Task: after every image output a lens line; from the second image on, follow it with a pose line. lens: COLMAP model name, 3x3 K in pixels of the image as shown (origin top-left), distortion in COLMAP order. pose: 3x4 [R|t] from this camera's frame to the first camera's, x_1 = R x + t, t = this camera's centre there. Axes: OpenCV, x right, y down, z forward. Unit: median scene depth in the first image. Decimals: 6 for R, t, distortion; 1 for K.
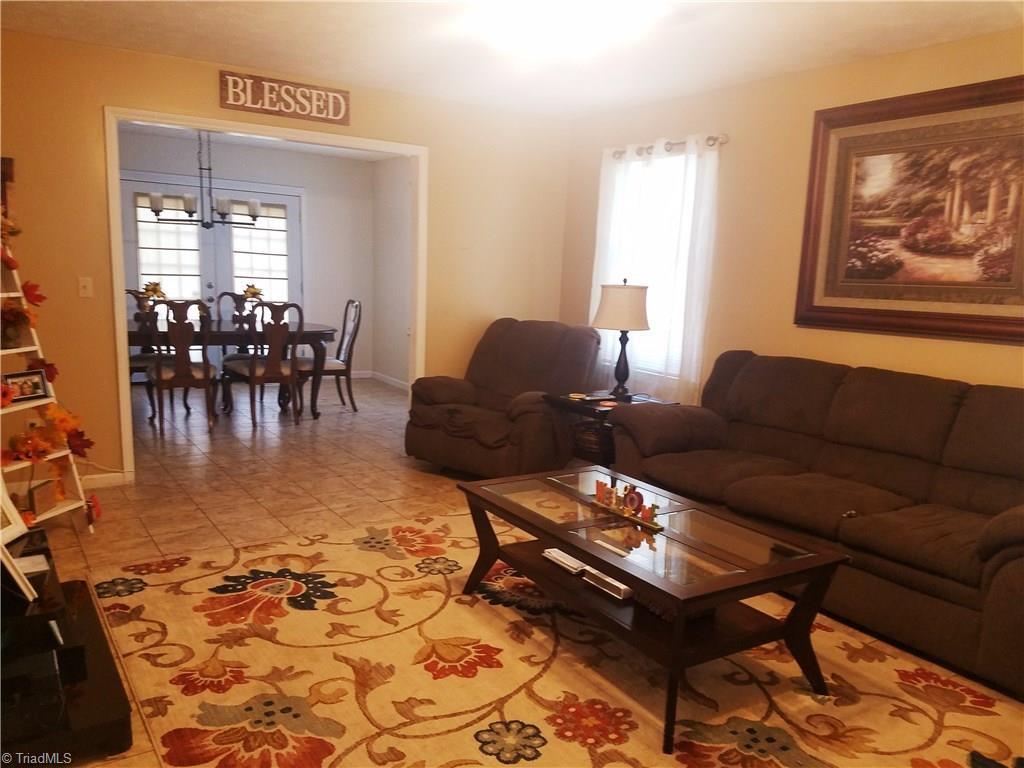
lens RADIAL K [[771.0, 0, 512.5], [0, 771.0, 422.4], [0, 0, 1]] dist [0.145110, -0.265197]
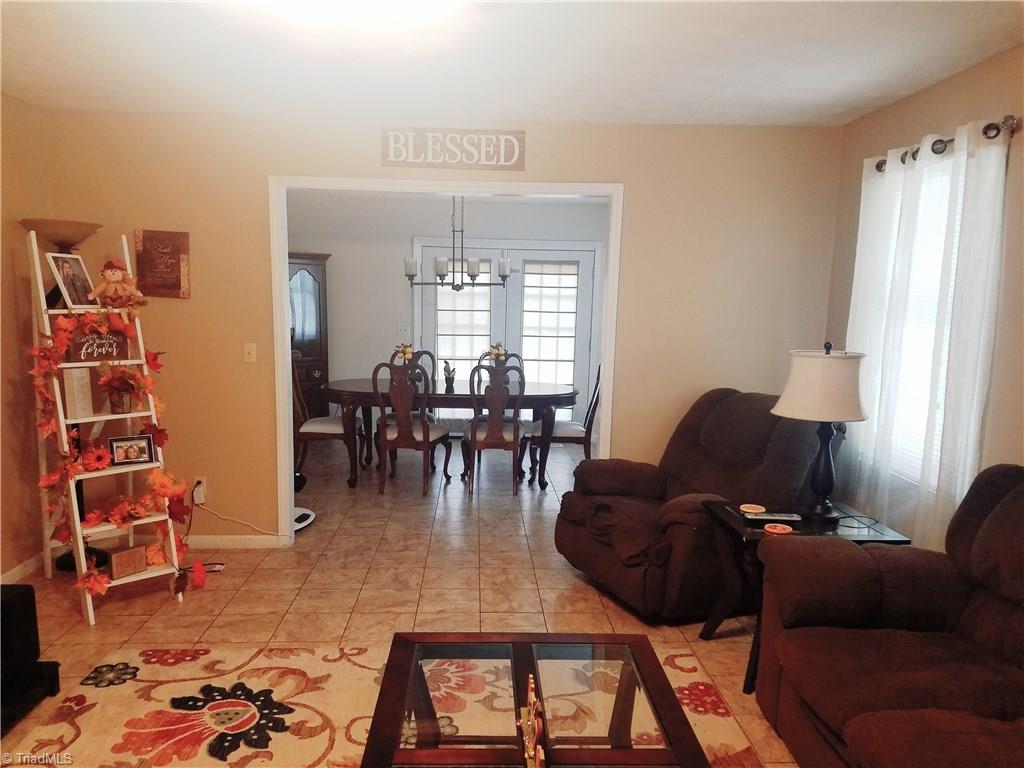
lens RADIAL K [[771.0, 0, 512.5], [0, 771.0, 422.4], [0, 0, 1]] dist [0.145110, -0.265197]
pose [[0.854643, 0.053209, -0.516482, 0.268326], [-0.085257, 0.995615, -0.038508, -0.067668], [0.512168, 0.076944, 0.855432, 0.291893]]
